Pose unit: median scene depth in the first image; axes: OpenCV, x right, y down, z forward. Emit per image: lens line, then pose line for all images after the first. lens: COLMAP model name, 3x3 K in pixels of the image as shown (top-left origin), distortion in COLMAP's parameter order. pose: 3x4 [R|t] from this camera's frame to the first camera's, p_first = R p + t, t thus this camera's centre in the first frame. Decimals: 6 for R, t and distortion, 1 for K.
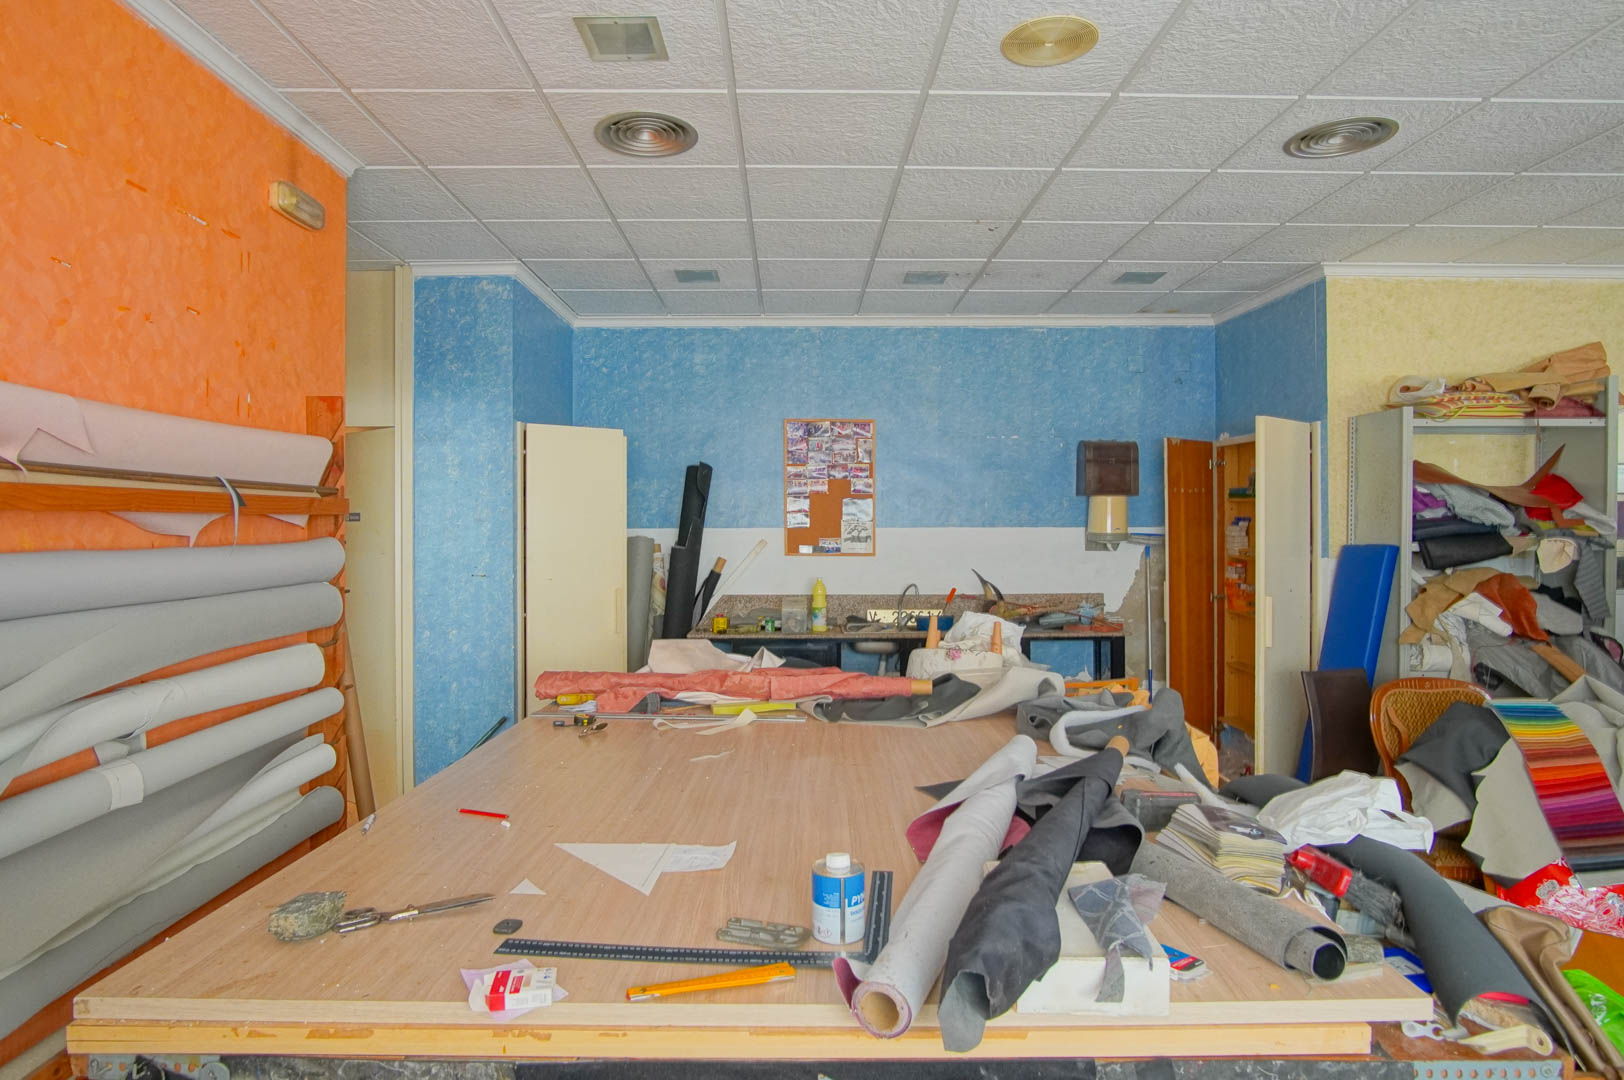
lens RADIAL K [[890.6, 0, 806.8], [0, 890.6, 532.0], [0, 0, 1]] dist [-0.005184, -0.000671]
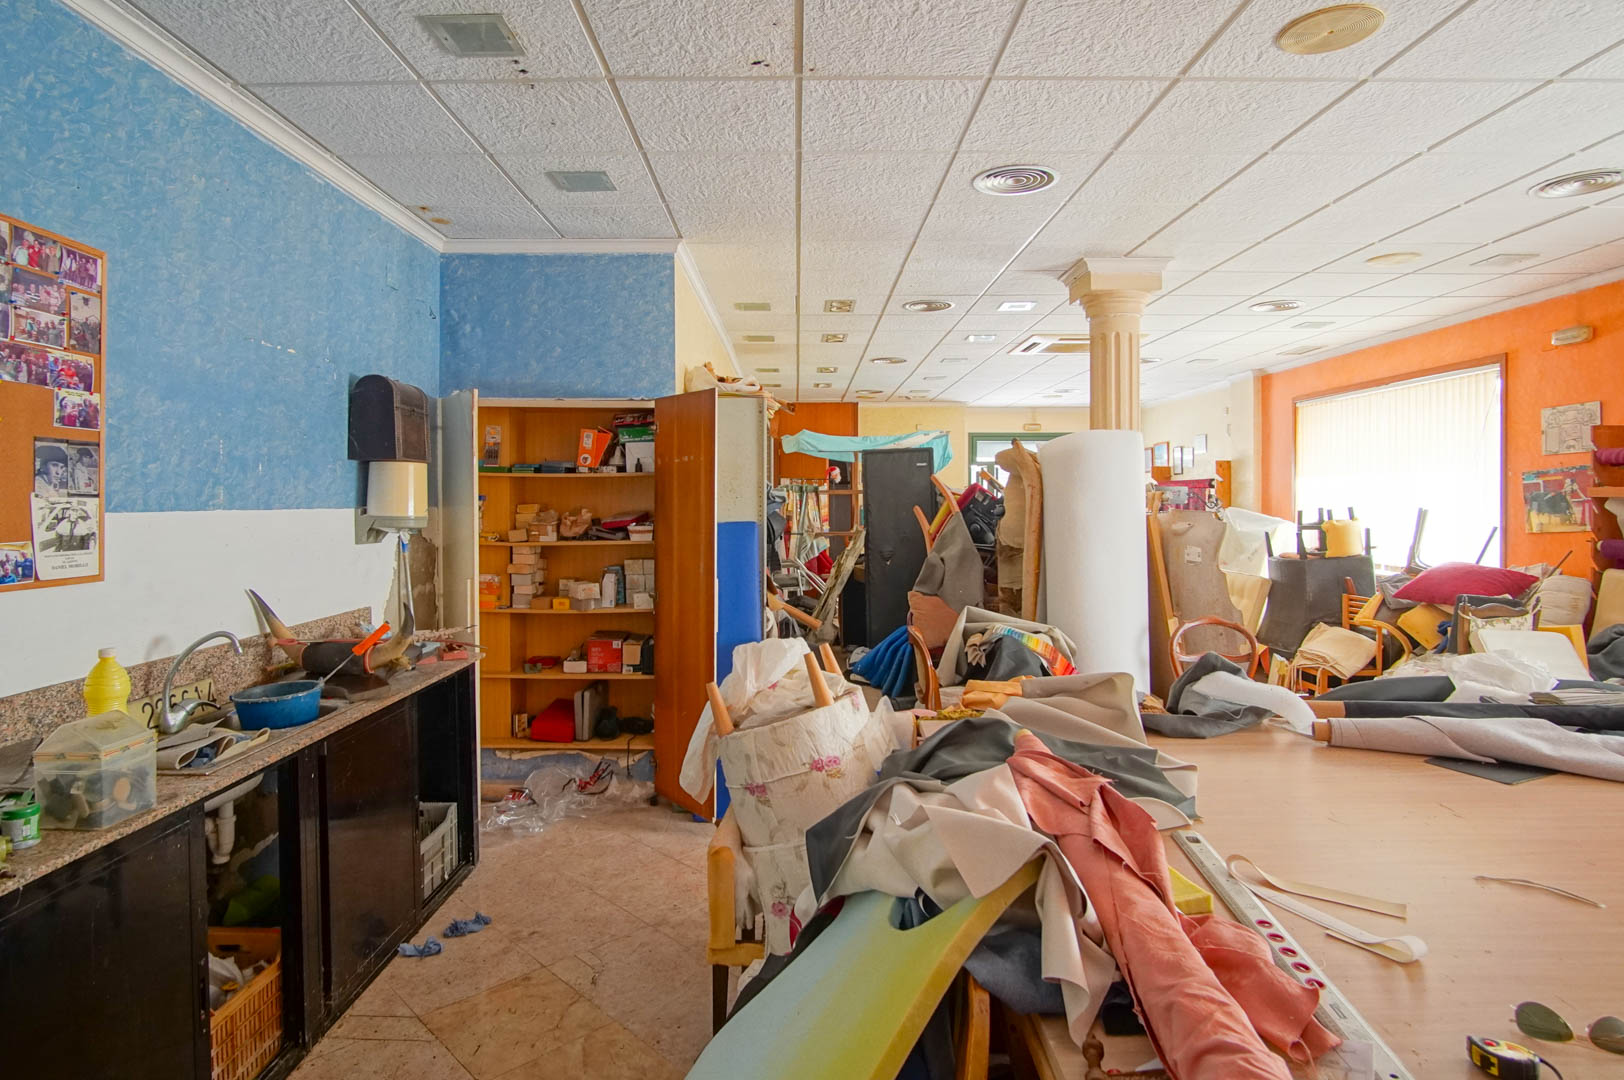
lens RADIAL K [[890.6, 0, 807.1], [0, 890.6, 523.7], [0, 0, 1]] dist [-0.005184, -0.000671]
pose [[0.016485, -0.024452, 0.999565, -0.334347], [0.017669, 0.999552, 0.024160, -0.004145], [-0.999708, 0.017263, 0.016910, 0.664173]]
